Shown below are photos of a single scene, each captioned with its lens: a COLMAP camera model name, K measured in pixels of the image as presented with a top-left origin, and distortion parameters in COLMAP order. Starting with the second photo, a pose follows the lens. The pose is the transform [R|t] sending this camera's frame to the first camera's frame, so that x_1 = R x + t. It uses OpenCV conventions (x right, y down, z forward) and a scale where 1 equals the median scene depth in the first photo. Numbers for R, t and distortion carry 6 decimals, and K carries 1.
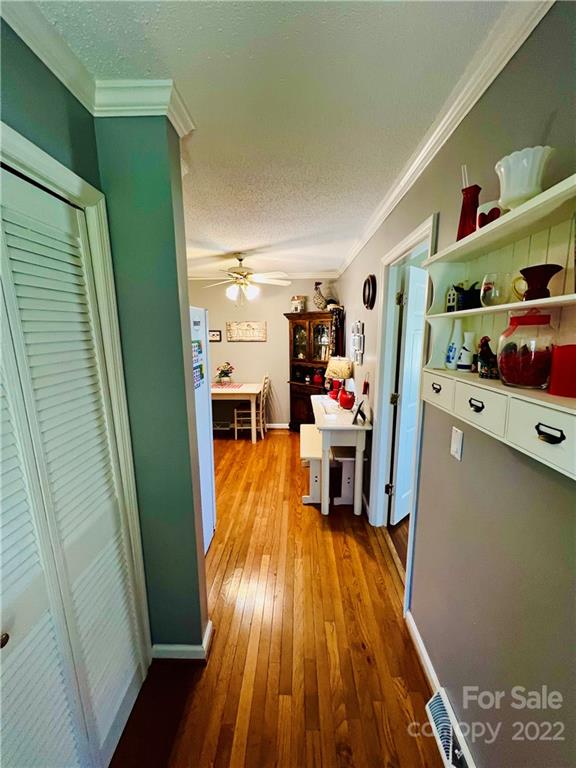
lens RADIAL K [[307.9, 0, 290.8], [0, 307.9, 386.9], [0, 0, 1]] dist [0.000149, 0.000001]
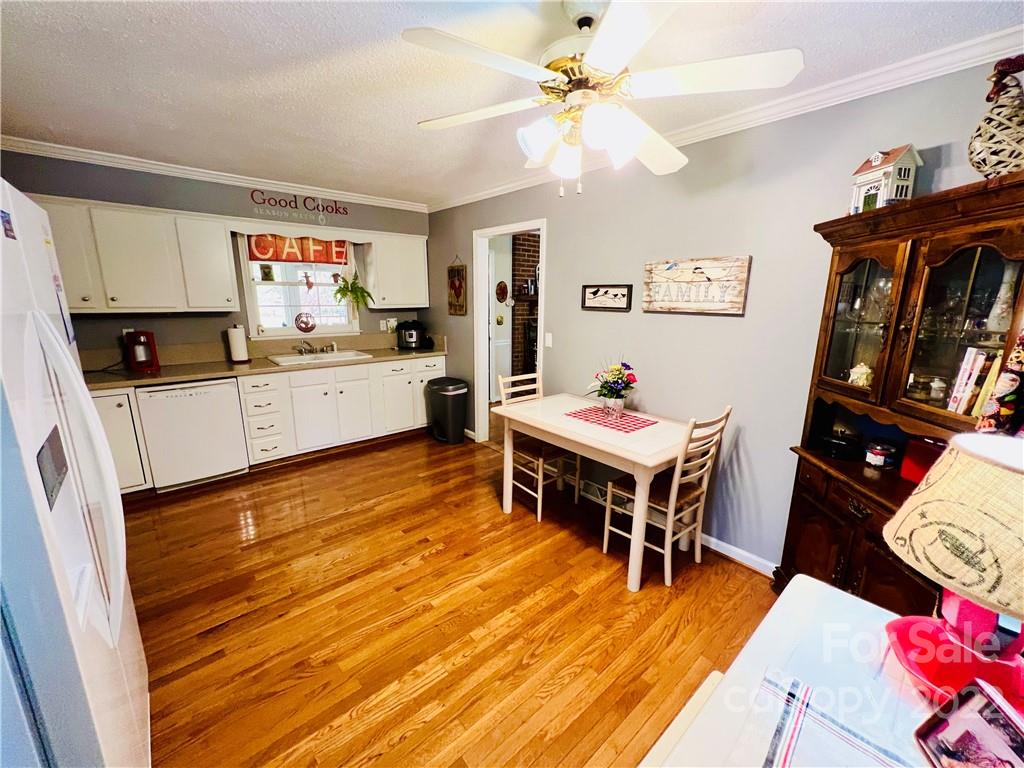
lens RADIAL K [[408.5, 0, 509.5], [0, 408.5, 390.0], [0, 0, 1]] dist [-0.000641, -0.000191]
pose [[0.673781, 0.178325, -0.717091, 0.089518], [-0.141223, 0.983632, 0.111914, -0.084144], [0.725311, 0.025864, 0.687935, 0.521219]]
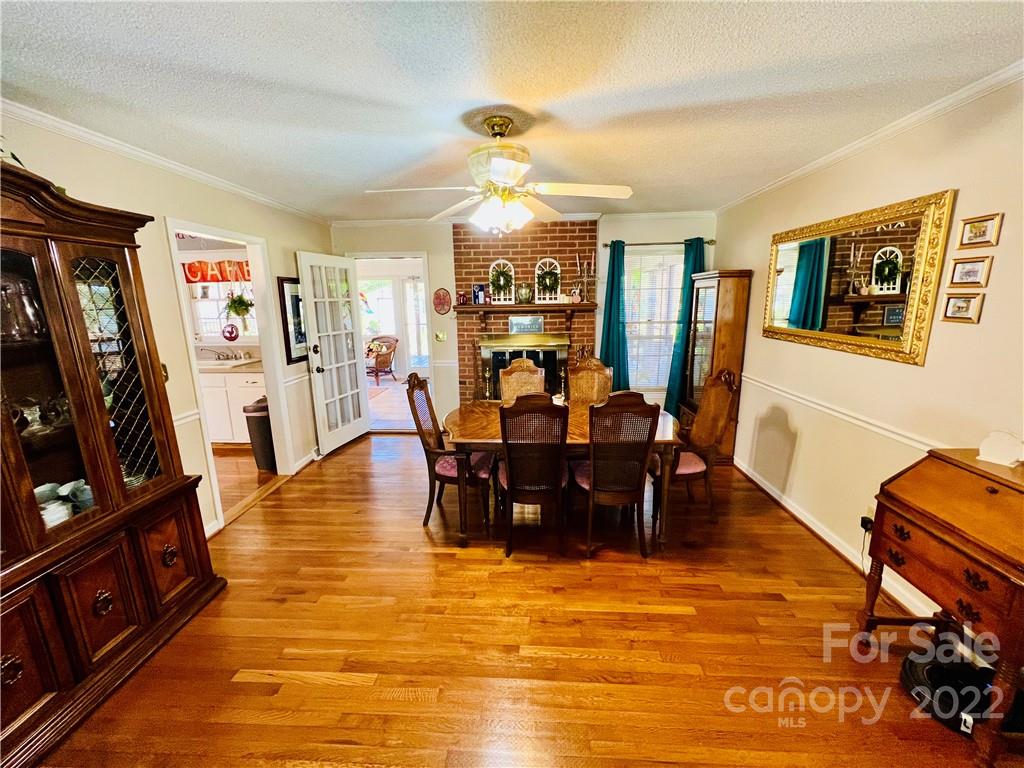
lens RADIAL K [[408.5, 0, 511.5], [0, 408.5, 382.4], [0, 0, 1]] dist [-0.000641, -0.000191]
pose [[-0.034516, 0.211726, -0.976719, 0.145891], [-0.160843, 0.963385, 0.214520, -0.288264], [0.986376, 0.164503, 0.000803, 1.560579]]
